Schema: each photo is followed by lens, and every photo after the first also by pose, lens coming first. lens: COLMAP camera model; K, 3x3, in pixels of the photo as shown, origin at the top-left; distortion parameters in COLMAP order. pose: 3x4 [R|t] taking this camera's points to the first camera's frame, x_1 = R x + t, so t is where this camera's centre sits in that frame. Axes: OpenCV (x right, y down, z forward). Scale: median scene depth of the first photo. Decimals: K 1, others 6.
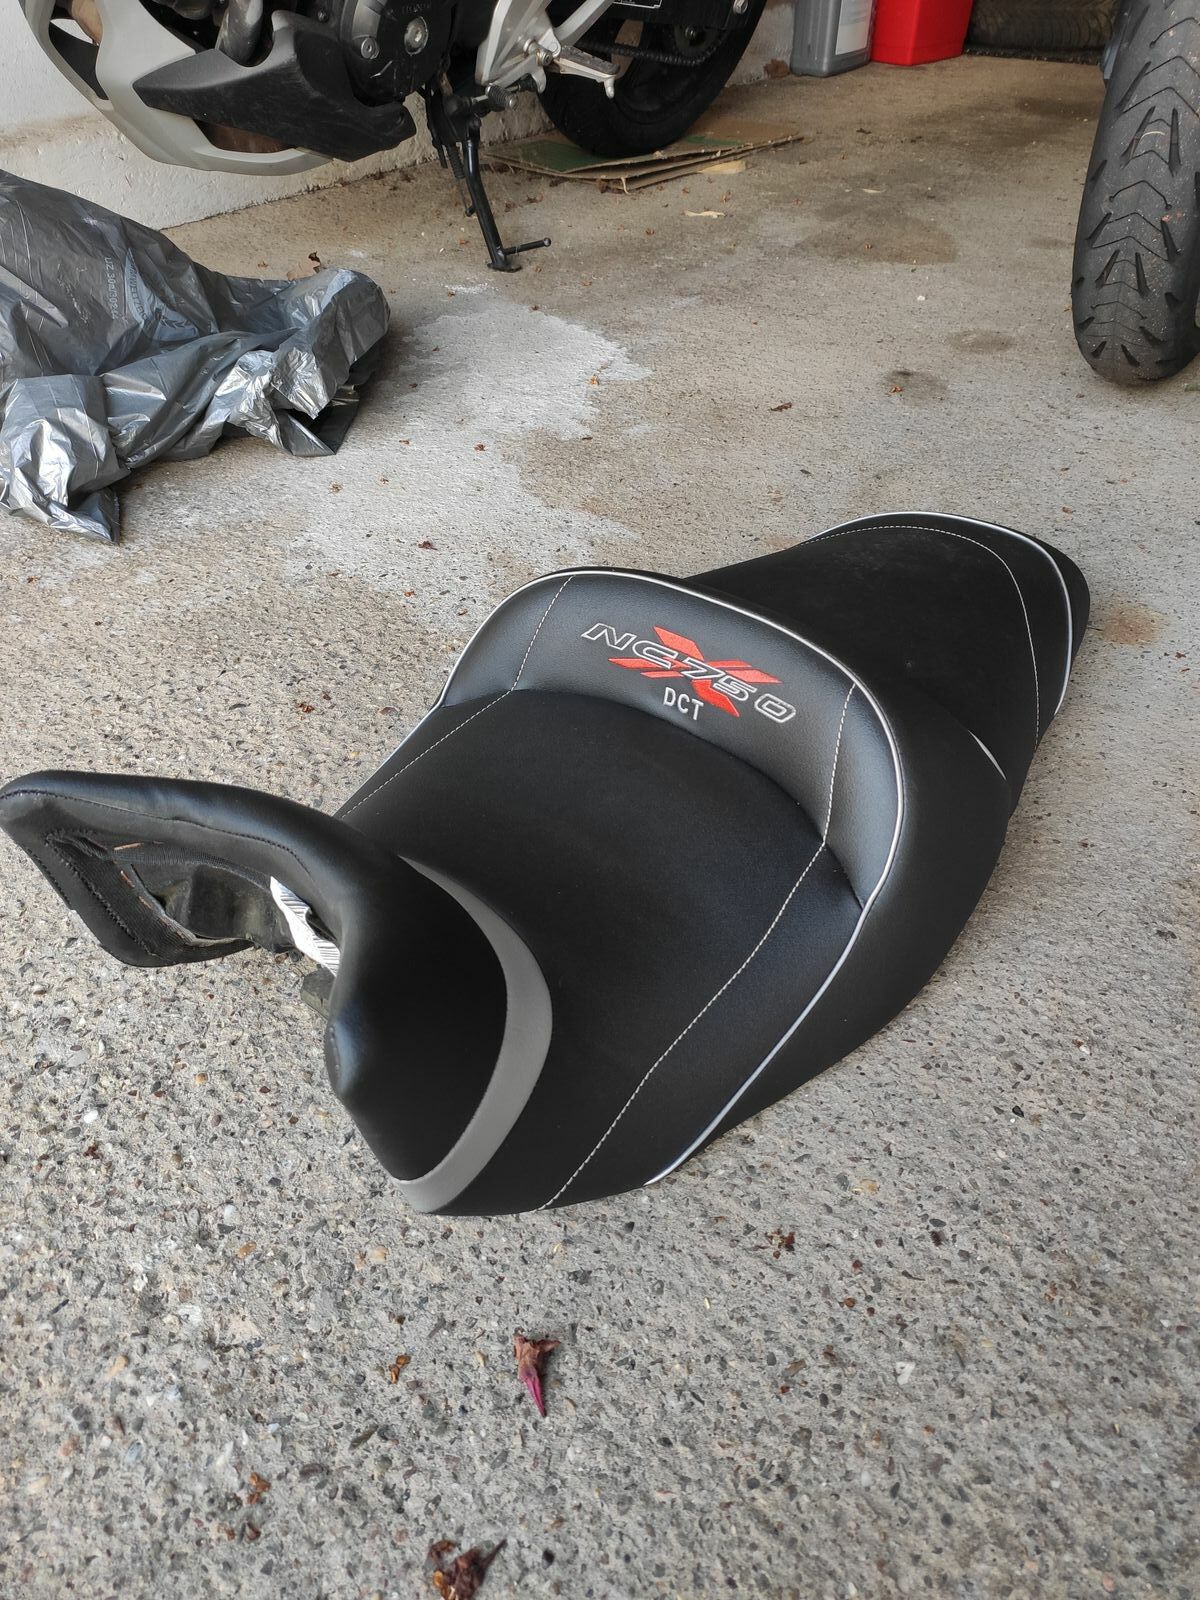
lens RADIAL K [[1190.1, 0, 604.1], [0, 1190.1, 795.0], [0, 0, 1]] dist [0.080853, -0.104379]
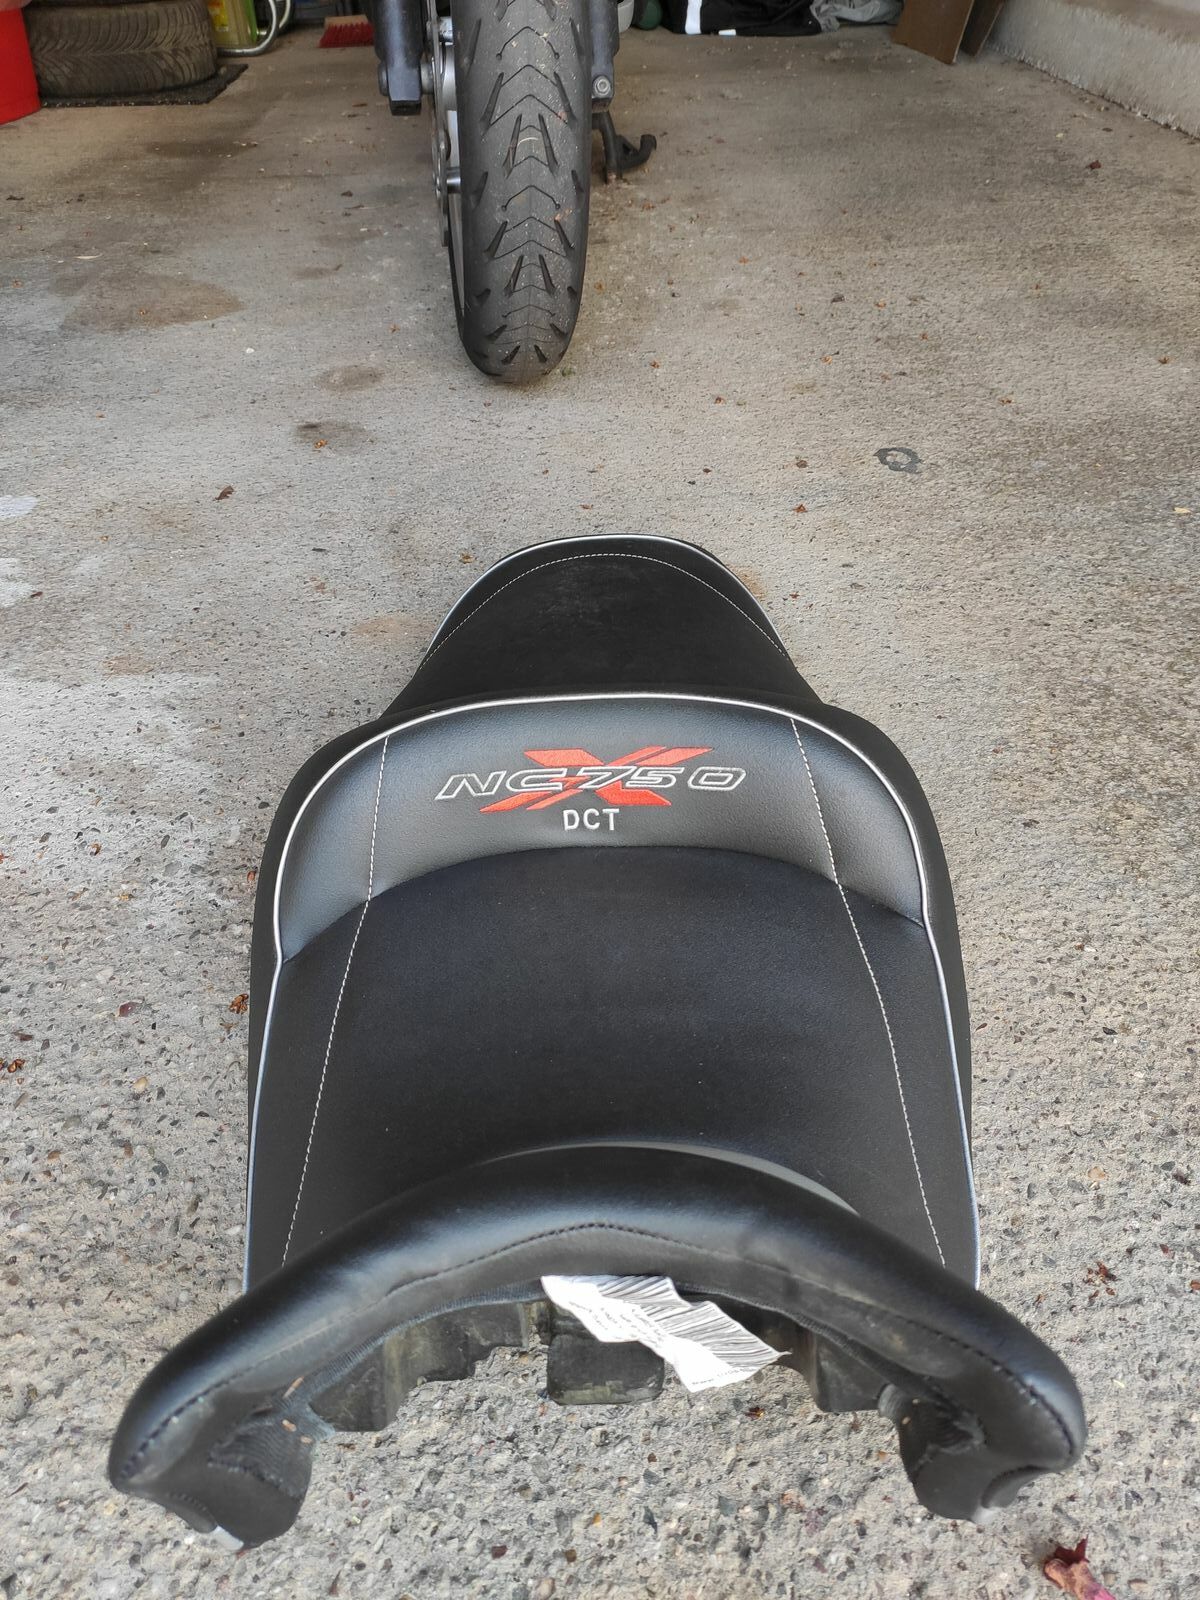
lens RADIAL K [[1196.3, 0, 609.4], [0, 1196.3, 801.4], [0, 0, 1]] dist [0.028802, -0.022727]
pose [[0.750161, -0.412936, 0.516471, -0.383050], [0.424587, 0.899563, 0.102529, -0.180882], [-0.506936, 0.142374, 0.850145, 0.274612]]
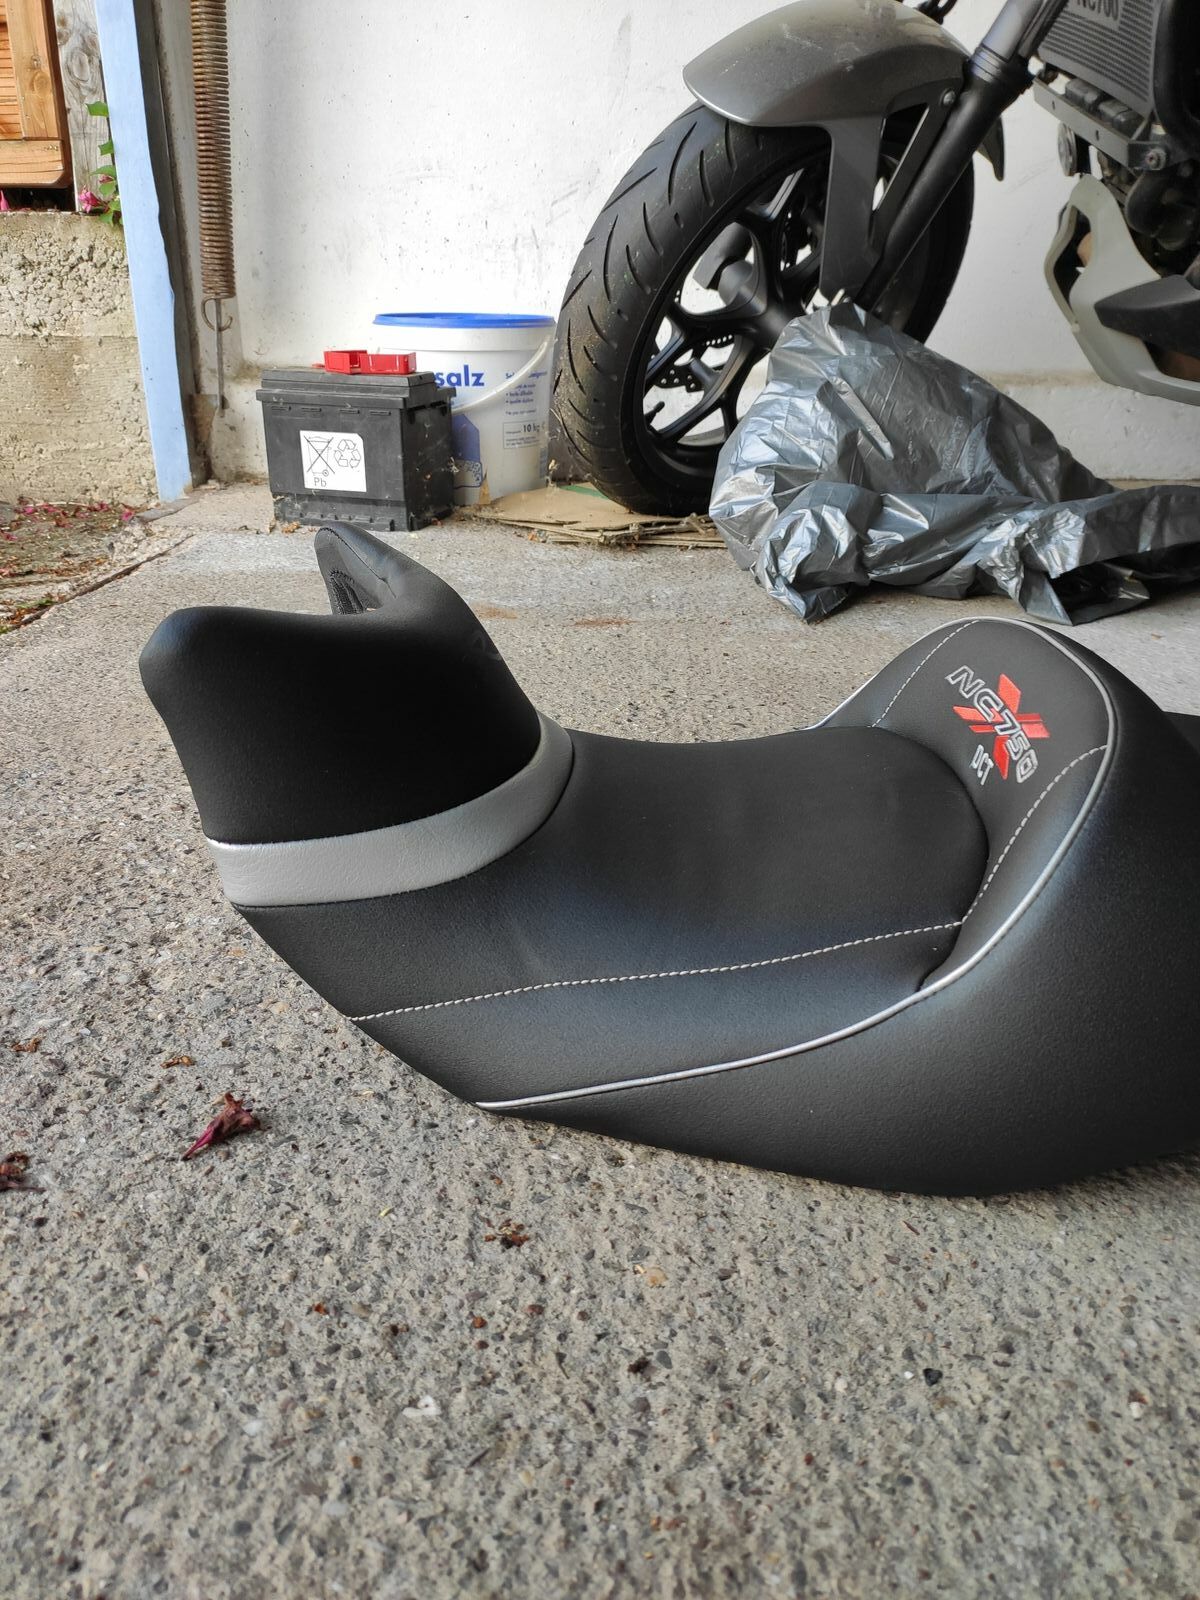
lens RADIAL K [[1190.1, 0, 604.1], [0, 1190.1, 795.0], [0, 0, 1]] dist [0.080853, -0.104379]
pose [[0.611693, 0.326746, -0.720464, 0.520329], [-0.506688, 0.861219, -0.039611, 0.104826], [0.607535, 0.389281, 0.692360, 0.320883]]
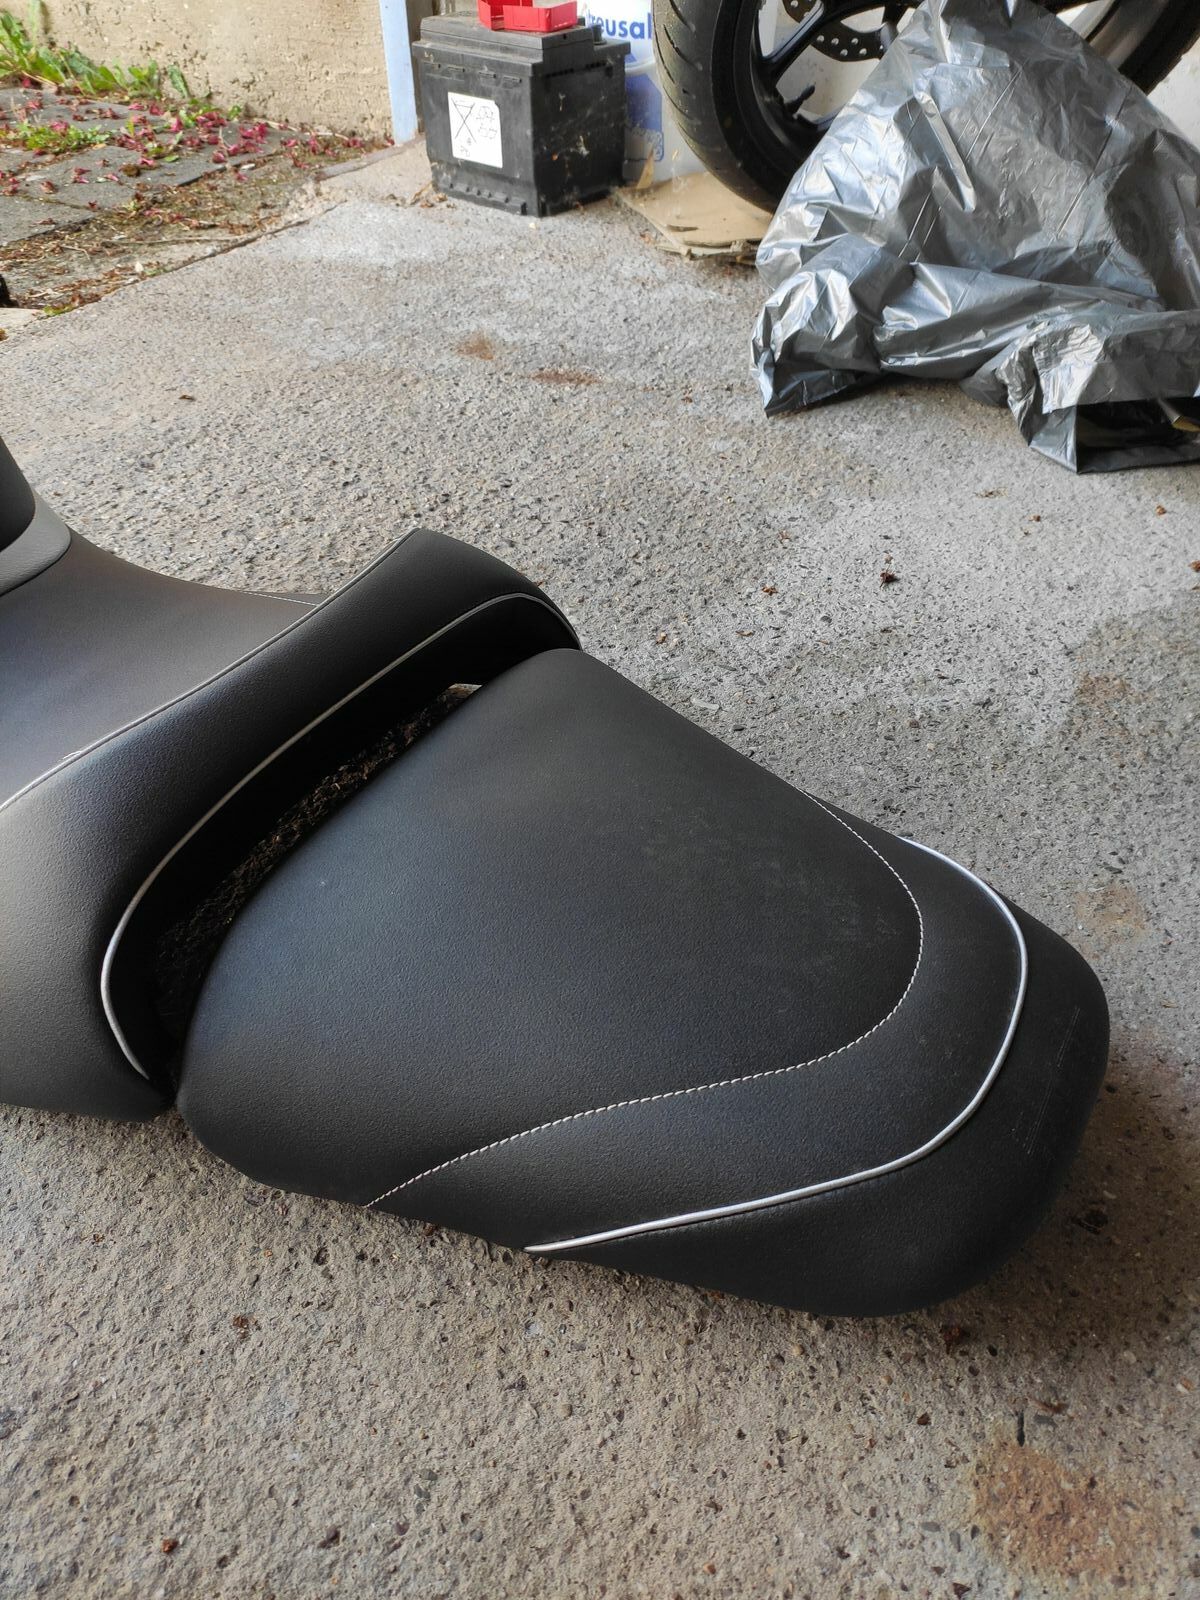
lens RADIAL K [[1180.7, 0, 598.6], [0, 1180.7, 809.0], [0, 0, 1]] dist [-0.014287, 0.007564]
pose [[0.200095, 0.661145, -0.723083, 0.764688], [-0.606526, 0.663184, 0.438535, -0.543089], [0.769472, 0.350820, 0.533702, 0.819602]]
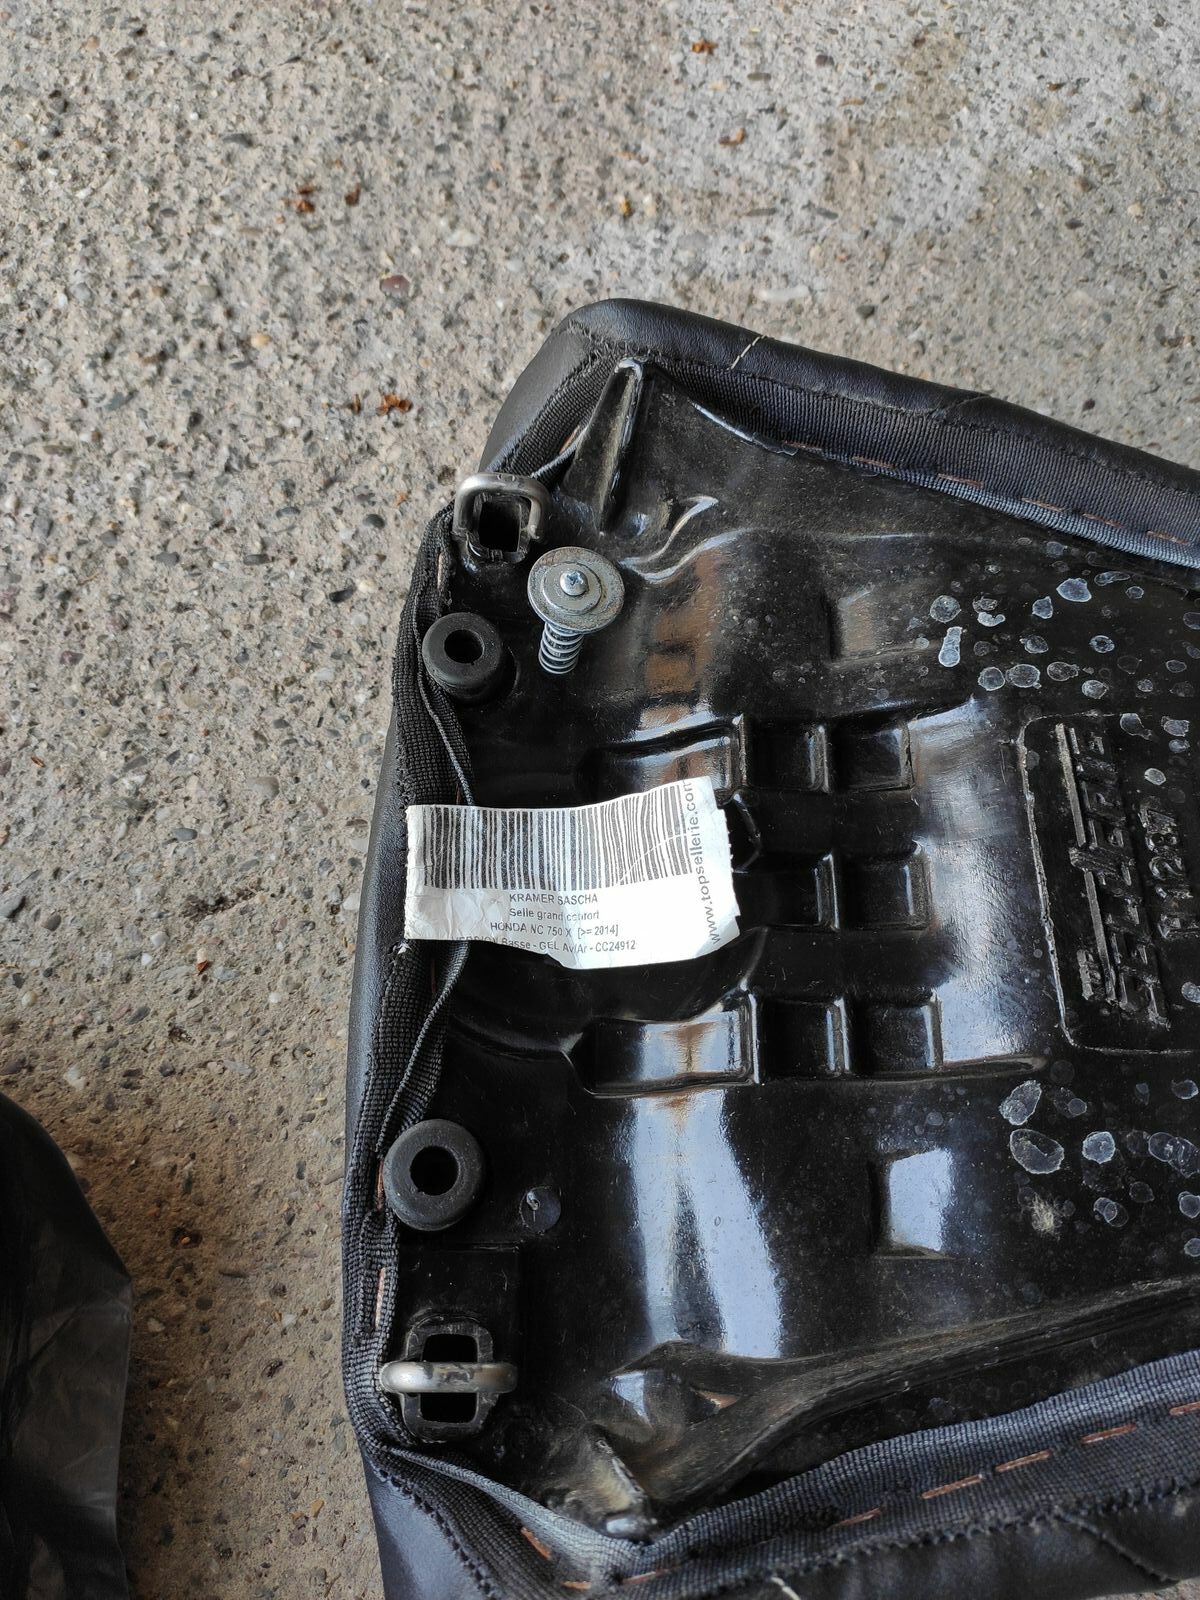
lens RADIAL K [[1180.7, 0, 598.6], [0, 1180.7, 809.0], [0, 0, 1]] dist [-0.014287, 0.007564]
pose [[0.689689, 0.653889, -0.311061, 0.252147], [-0.406371, 0.705076, 0.581146, -0.324753], [0.599326, -0.274404, 0.752004, 0.806347]]
